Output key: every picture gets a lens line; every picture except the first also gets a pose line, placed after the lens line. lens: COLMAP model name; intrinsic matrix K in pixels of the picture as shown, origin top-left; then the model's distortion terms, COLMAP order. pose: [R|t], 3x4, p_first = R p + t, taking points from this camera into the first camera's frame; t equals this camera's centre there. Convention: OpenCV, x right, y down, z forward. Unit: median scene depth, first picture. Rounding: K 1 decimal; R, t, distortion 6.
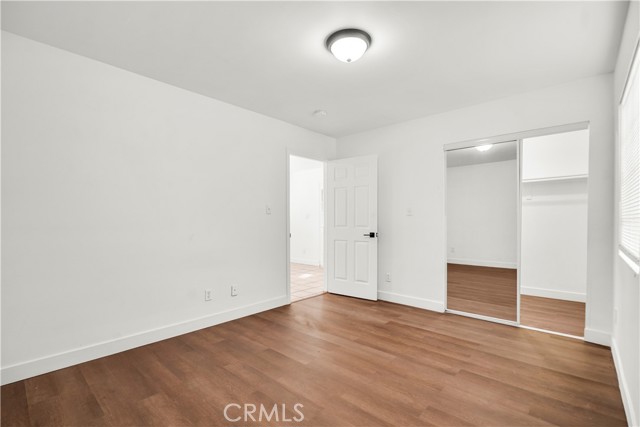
lens RADIAL K [[287.8, 0, 319.7], [0, 287.8, 215.5], [0, 0, 1]] dist [-0.024622, 0.004356]
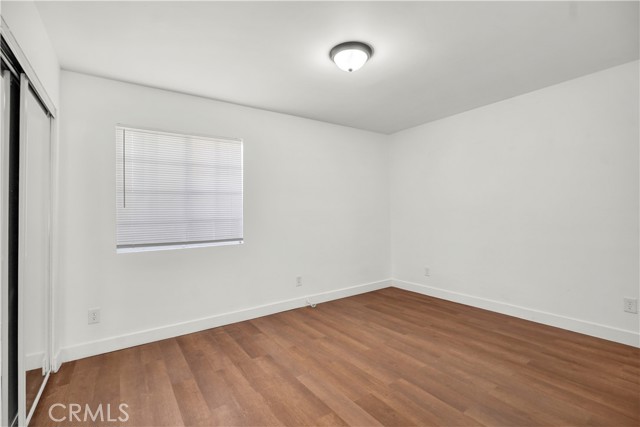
lens RADIAL K [[287.8, 0, 320.5], [0, 287.8, 213.2], [0, 0, 1]] dist [-0.024622, 0.004356]
pose [[-0.974357, 0.019212, 0.224187, -0.012715], [0.016772, 0.999778, -0.012781, 0.002656], [-0.224383, -0.008693, -0.974462, 2.062169]]
